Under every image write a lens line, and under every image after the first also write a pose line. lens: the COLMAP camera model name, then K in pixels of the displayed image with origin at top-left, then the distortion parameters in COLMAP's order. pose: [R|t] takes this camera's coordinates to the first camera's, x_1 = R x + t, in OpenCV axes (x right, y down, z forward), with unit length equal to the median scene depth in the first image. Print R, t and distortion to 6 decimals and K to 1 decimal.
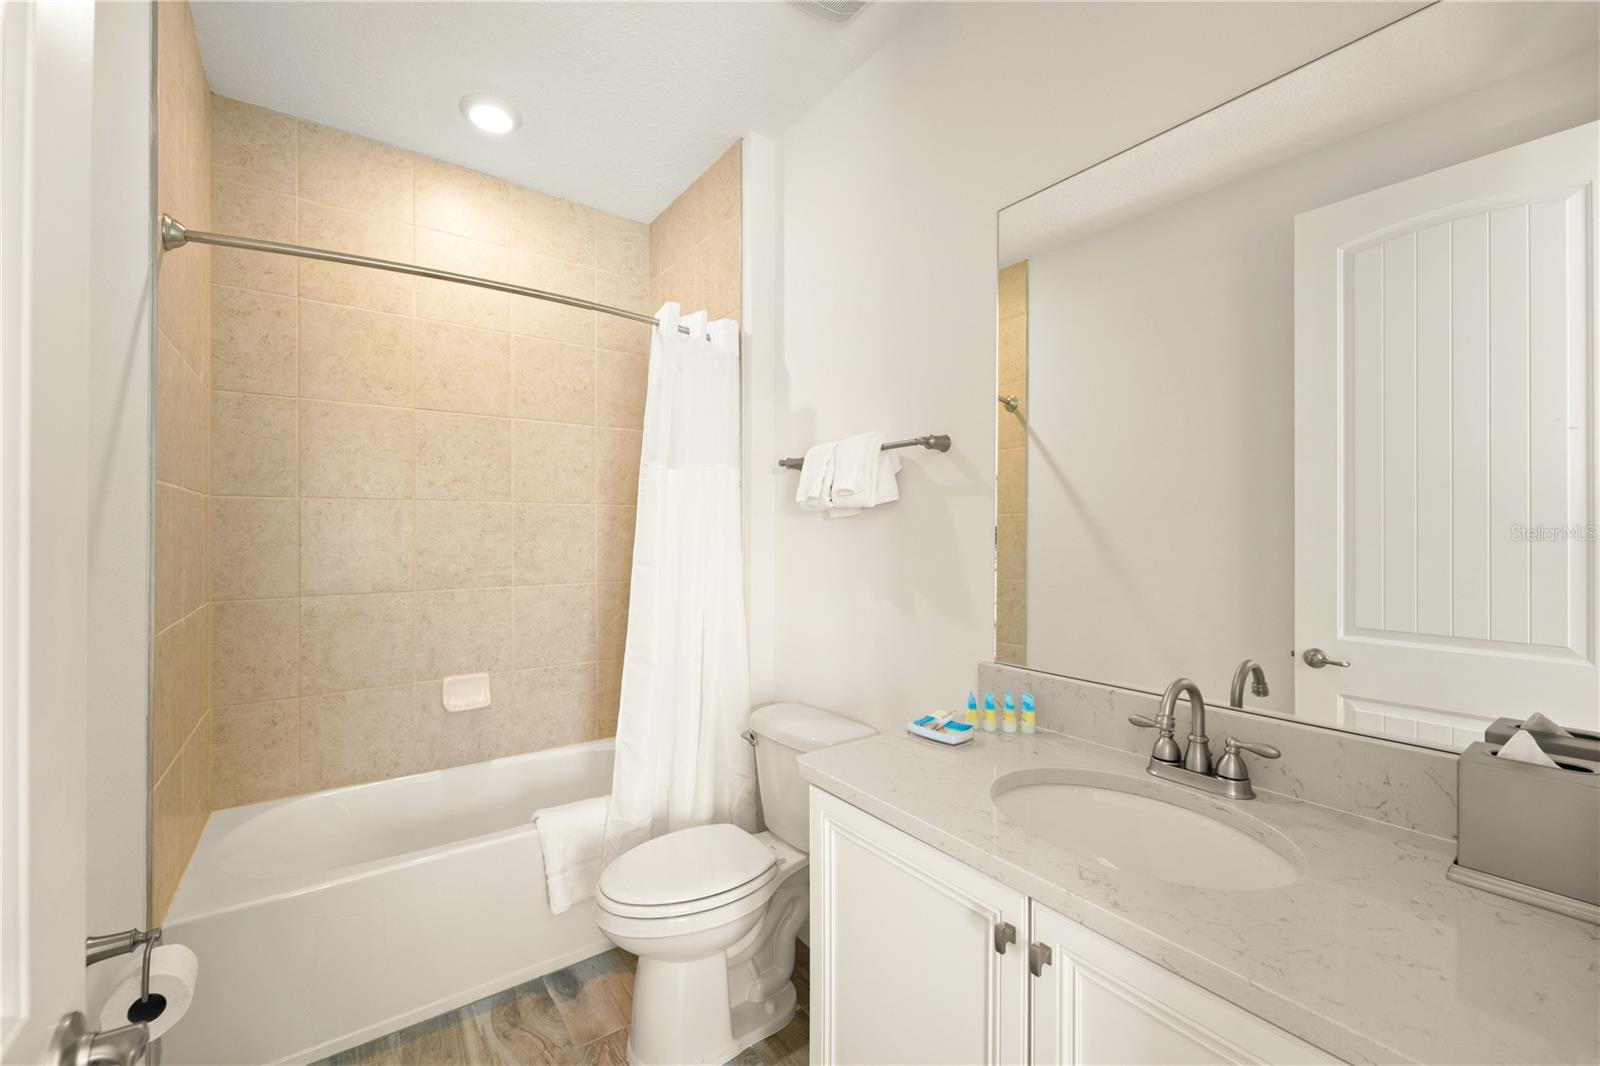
lens RADIAL K [[638.4, 0, 793.3], [0, 638.4, 535.6], [0, 0, 1]] dist [0.001089, -0.000870]
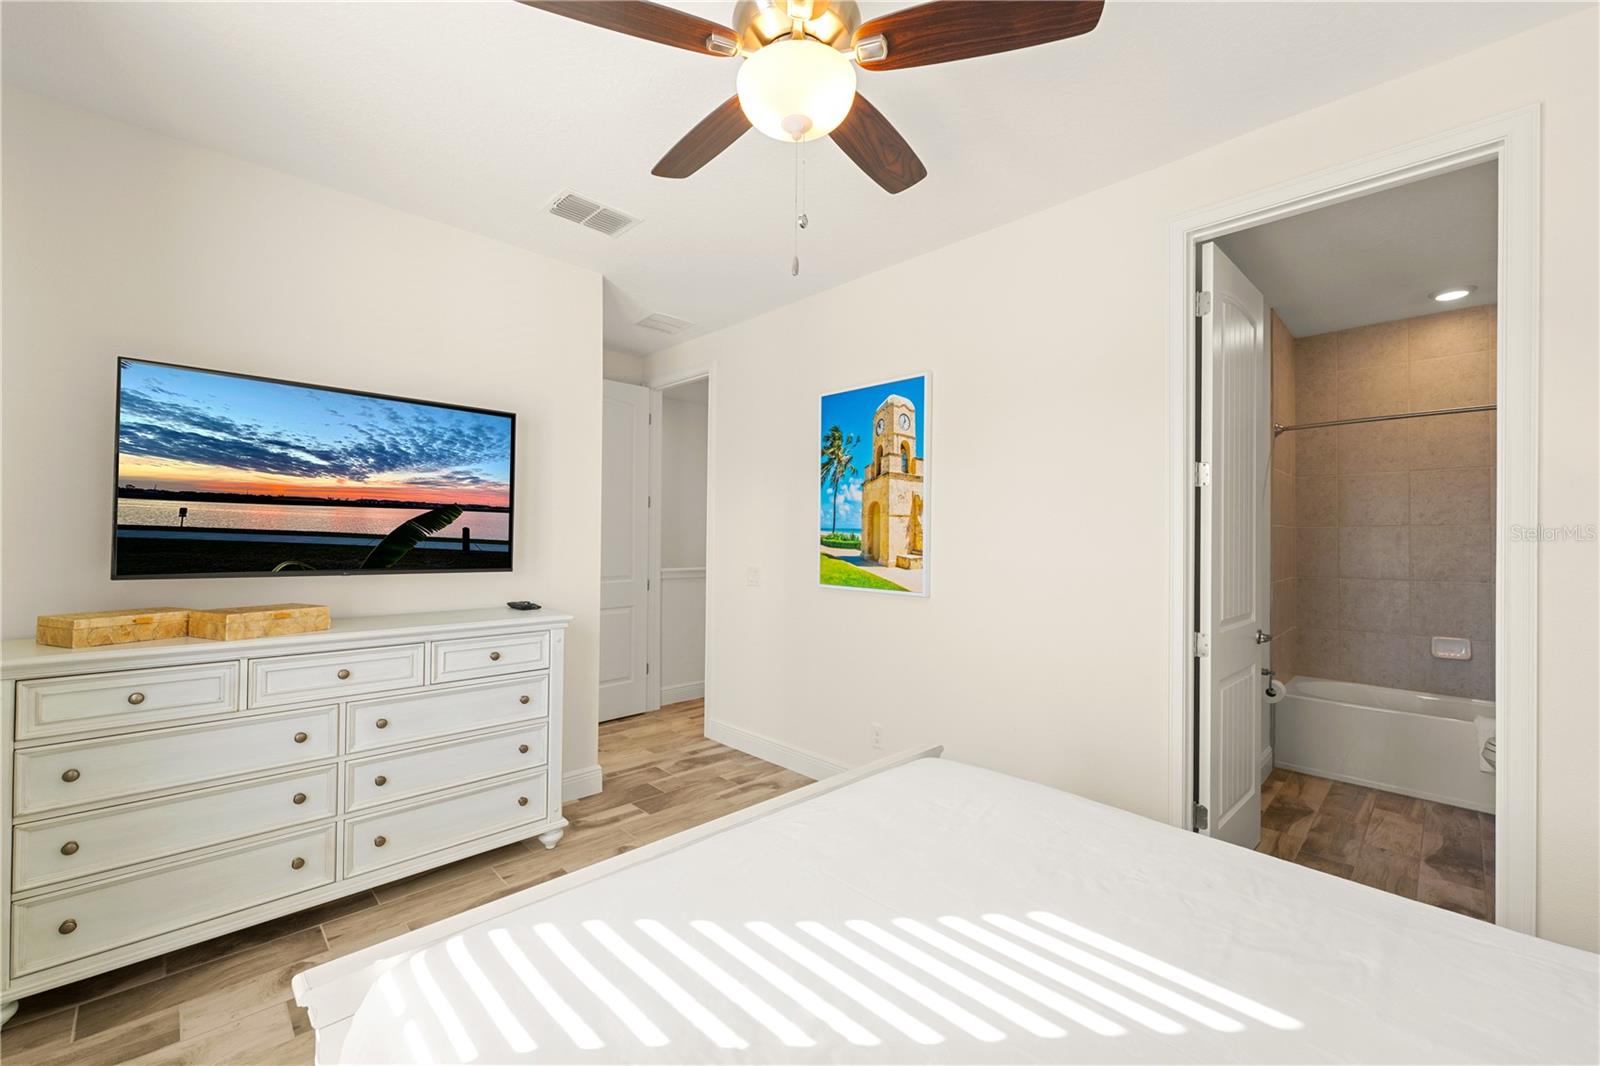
lens RADIAL K [[638.4, 0, 797.2], [0, 638.4, 526.9], [0, 0, 1]] dist [0.001089, -0.000870]
pose [[0.148472, -0.015479, -0.988796, 0.864928], [-0.010032, 0.999802, -0.017157, -0.008507], [0.988866, 0.012467, 0.148287, -0.876606]]
